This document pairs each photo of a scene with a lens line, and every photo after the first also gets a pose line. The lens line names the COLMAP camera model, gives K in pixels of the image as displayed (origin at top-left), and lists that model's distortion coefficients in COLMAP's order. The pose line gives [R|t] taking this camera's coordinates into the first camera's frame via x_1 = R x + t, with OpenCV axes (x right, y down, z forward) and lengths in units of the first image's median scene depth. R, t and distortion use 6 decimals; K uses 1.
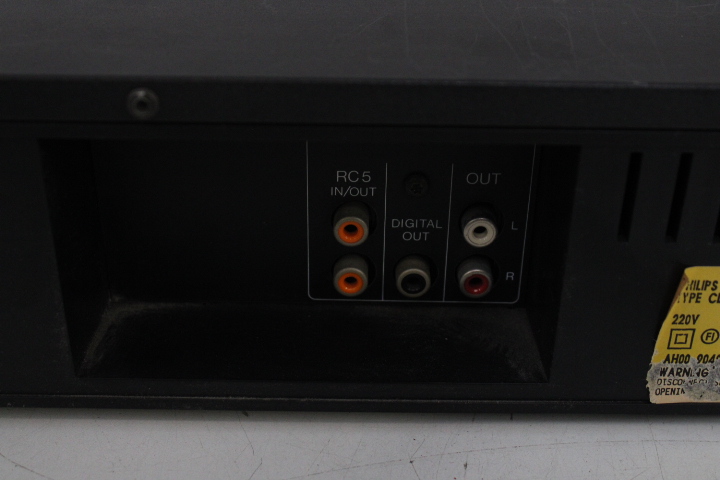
lens RADIAL K [[1053.1, 0, 360.0], [0, 1053.1, 240.0], [0, 0, 1]] dist [-0.008547, -0.047118]
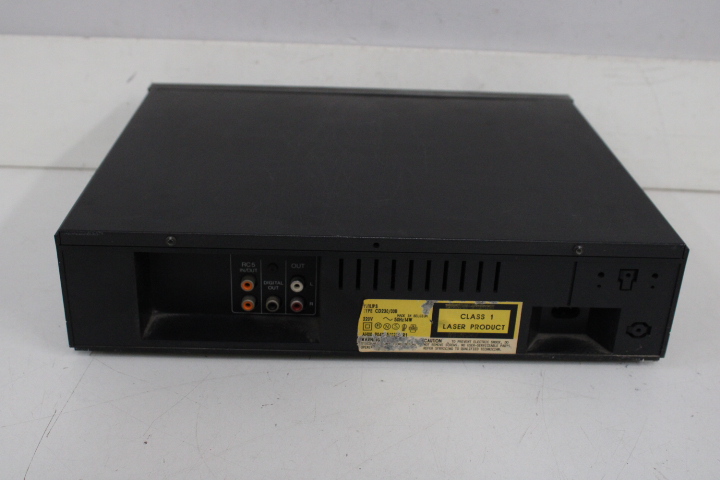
lens RADIAL K [[879.6, 0, 360.0], [0, 879.6, 240.0], [0, 0, 1]] dist [-0.069359, 0.016886]
pose [[0.999241, 0.011411, 0.037246, 0.186553], [-0.008850, 0.997632, -0.068206, 0.024970], [-0.037936, 0.067825, 0.996976, -1.179316]]
